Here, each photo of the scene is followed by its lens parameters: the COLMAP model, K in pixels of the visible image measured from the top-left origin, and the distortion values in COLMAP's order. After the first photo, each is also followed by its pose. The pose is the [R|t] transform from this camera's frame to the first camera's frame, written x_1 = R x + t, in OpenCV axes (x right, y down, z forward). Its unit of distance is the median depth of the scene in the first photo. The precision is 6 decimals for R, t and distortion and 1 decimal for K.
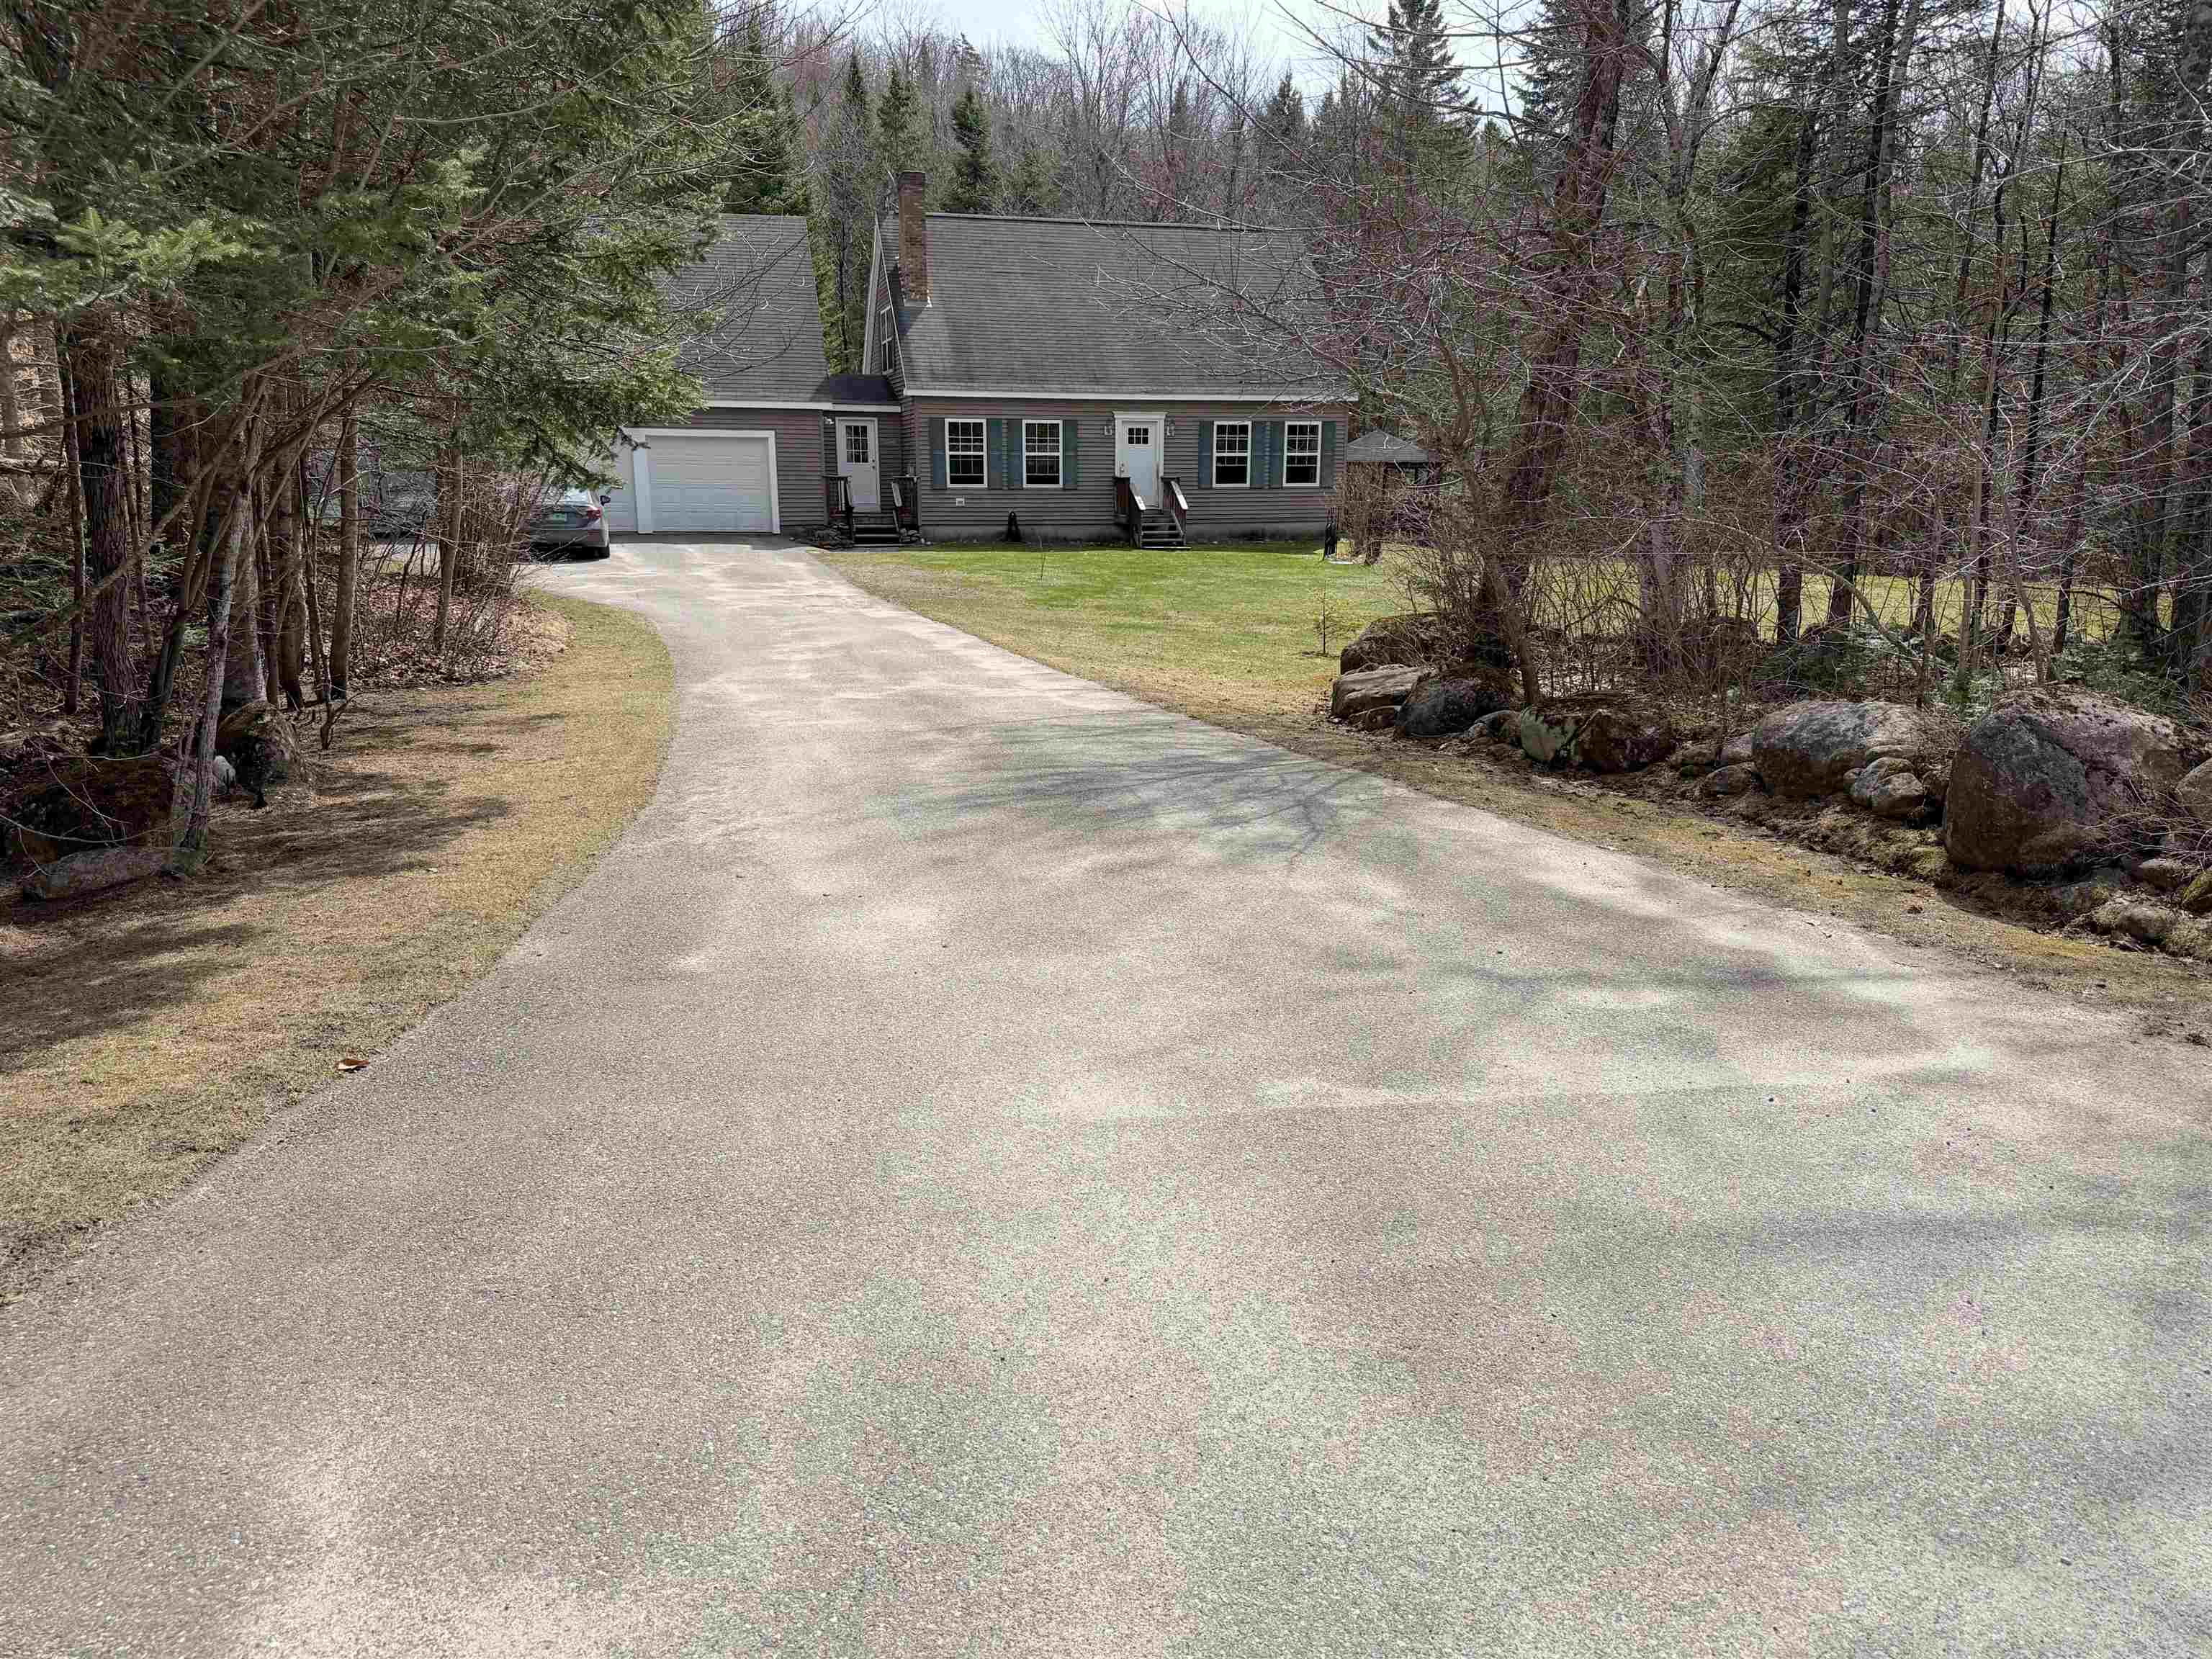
lens RADIAL K [[1544.5, 0, 1109.4], [0, 1544.5, 848.9], [0, 0, 1]] dist [0.058407, -0.058455]
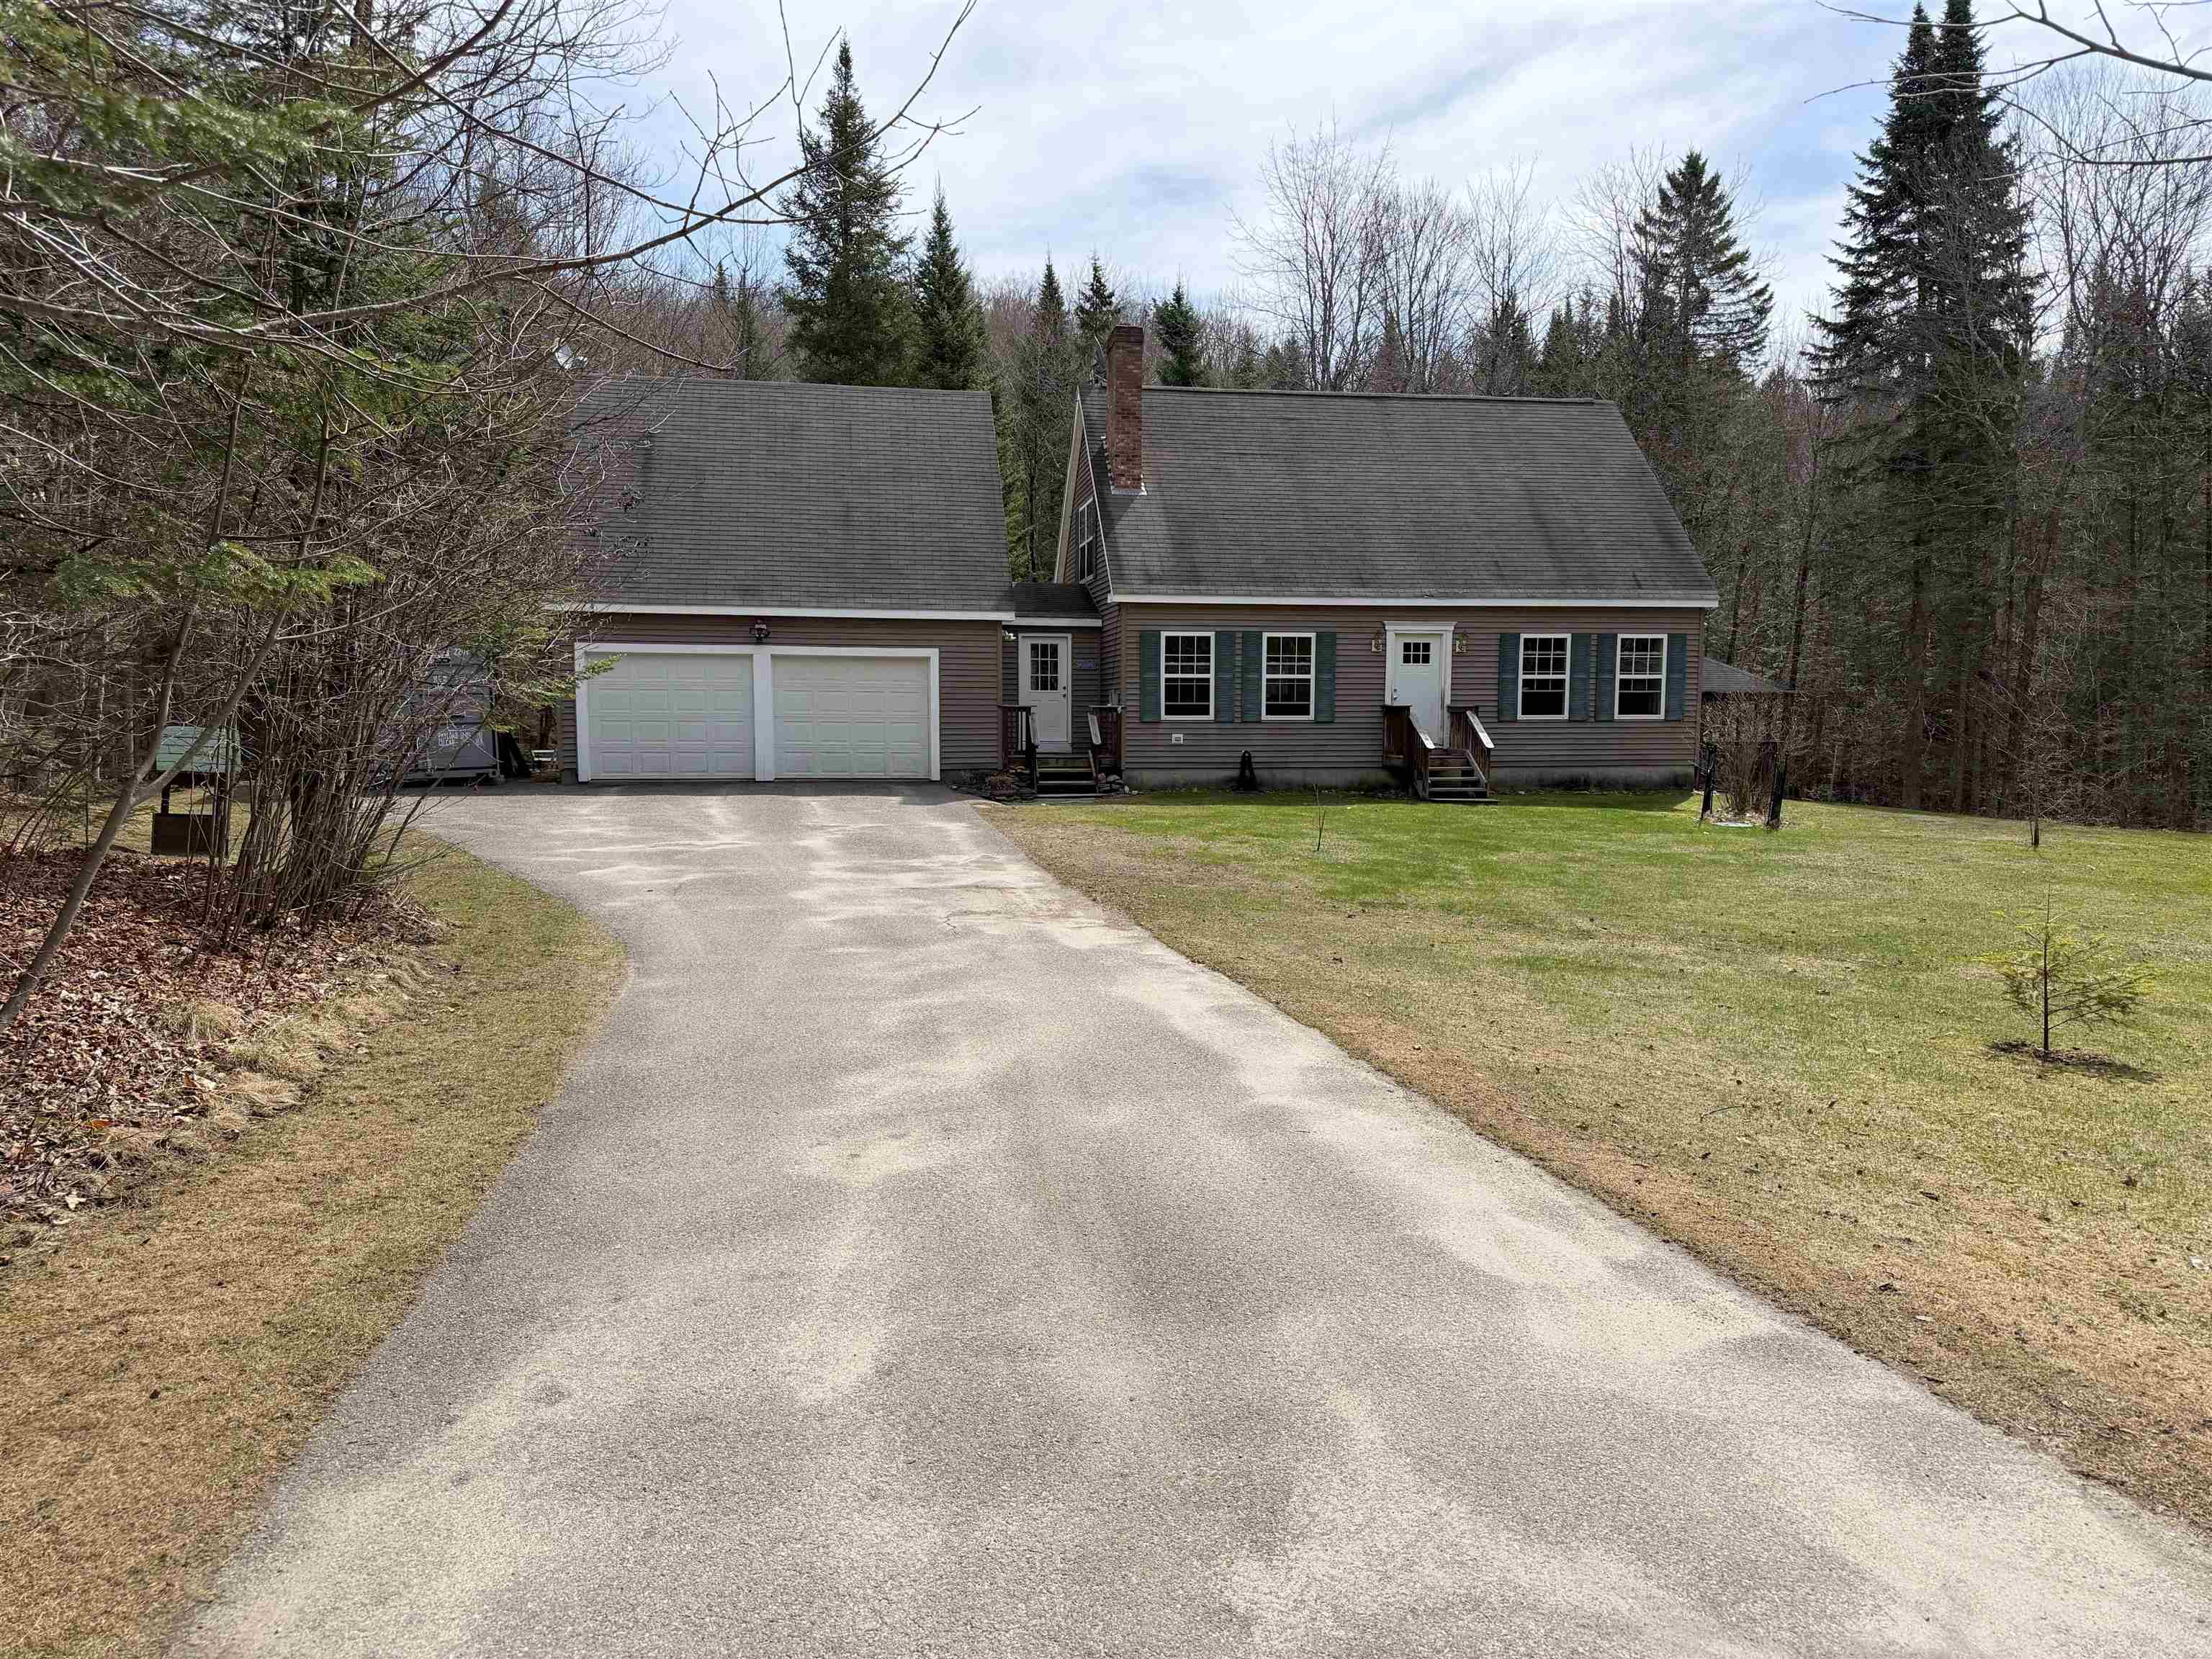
lens RADIAL K [[1544.5, 0, 1088.8], [0, 1544.5, 845.0], [0, 0, 1]] dist [0.058407, -0.058455]
pose [[0.992394, 0.009703, -0.122721, -0.046381], [-0.028427, 0.988008, -0.151760, -0.058178], [0.119777, 0.154095, 0.980769, 0.267811]]
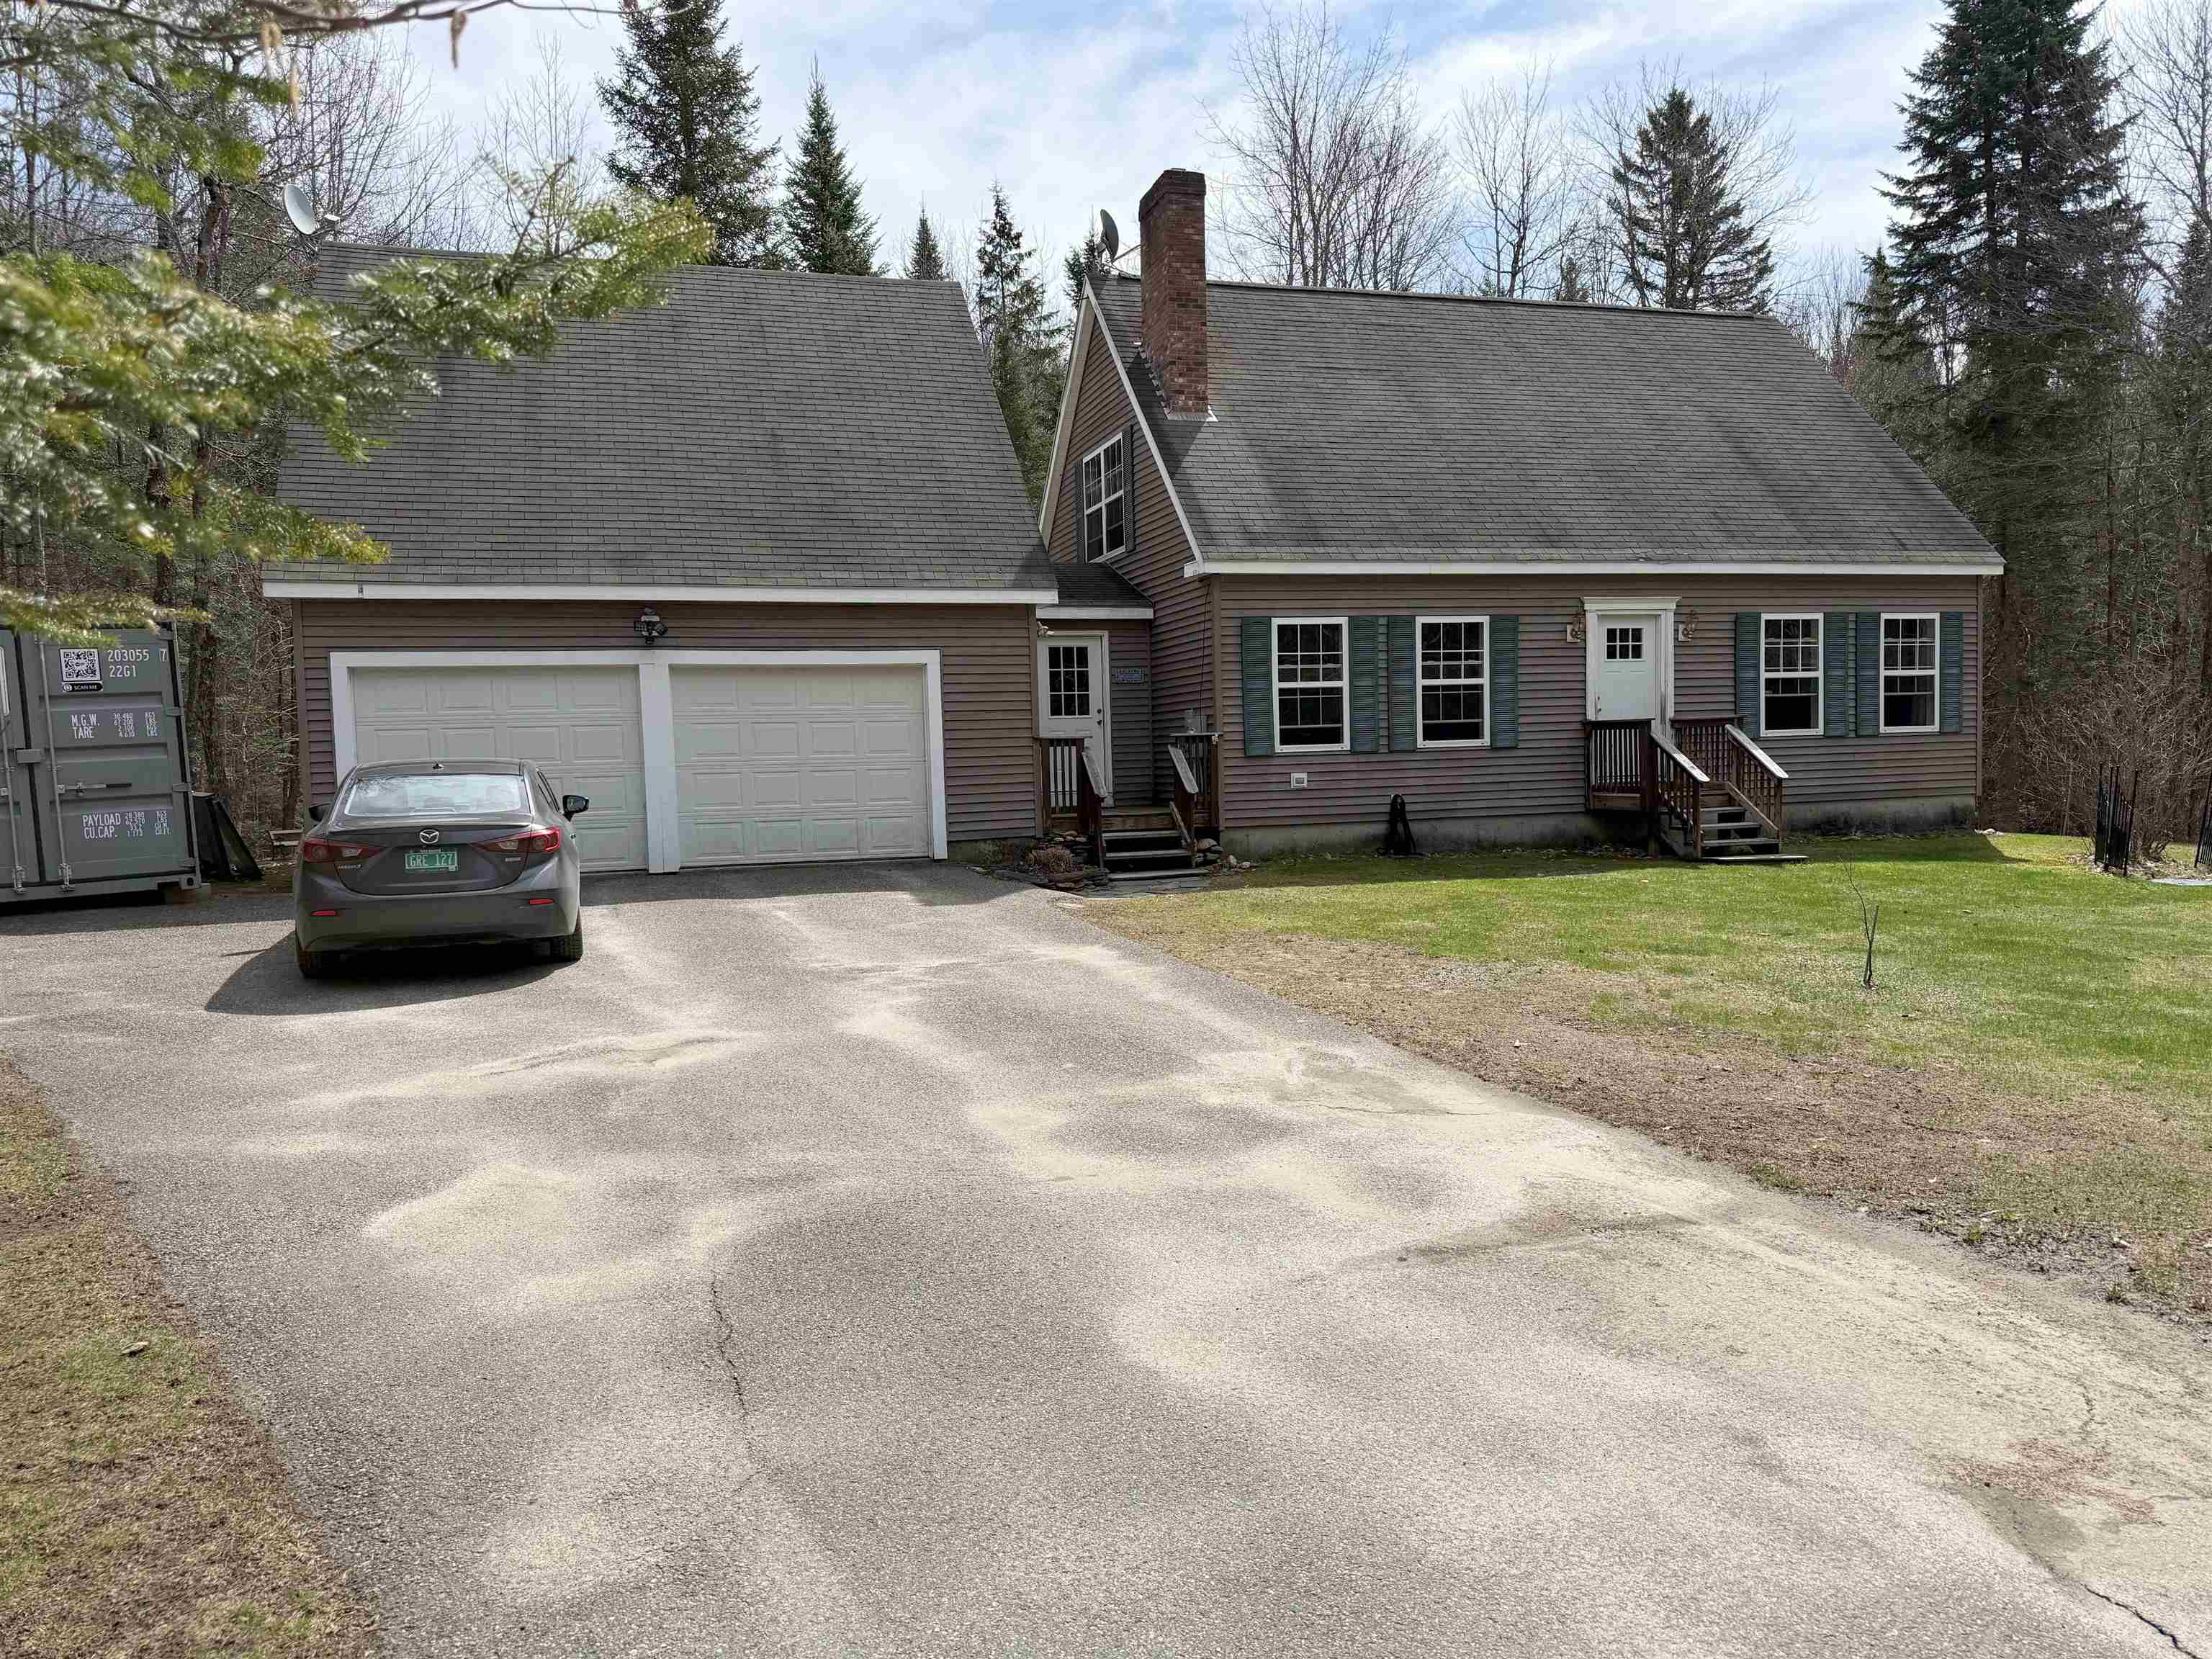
lens RADIAL K [[1544.5, 0, 1097.0], [0, 1544.5, 849.1], [0, 0, 1]] dist [0.058407, -0.058455]
pose [[0.999433, -0.032567, 0.008572, -0.164247], [0.033570, 0.983655, -0.176905, -0.116461], [-0.002670, 0.177092, 0.984191, 0.514788]]
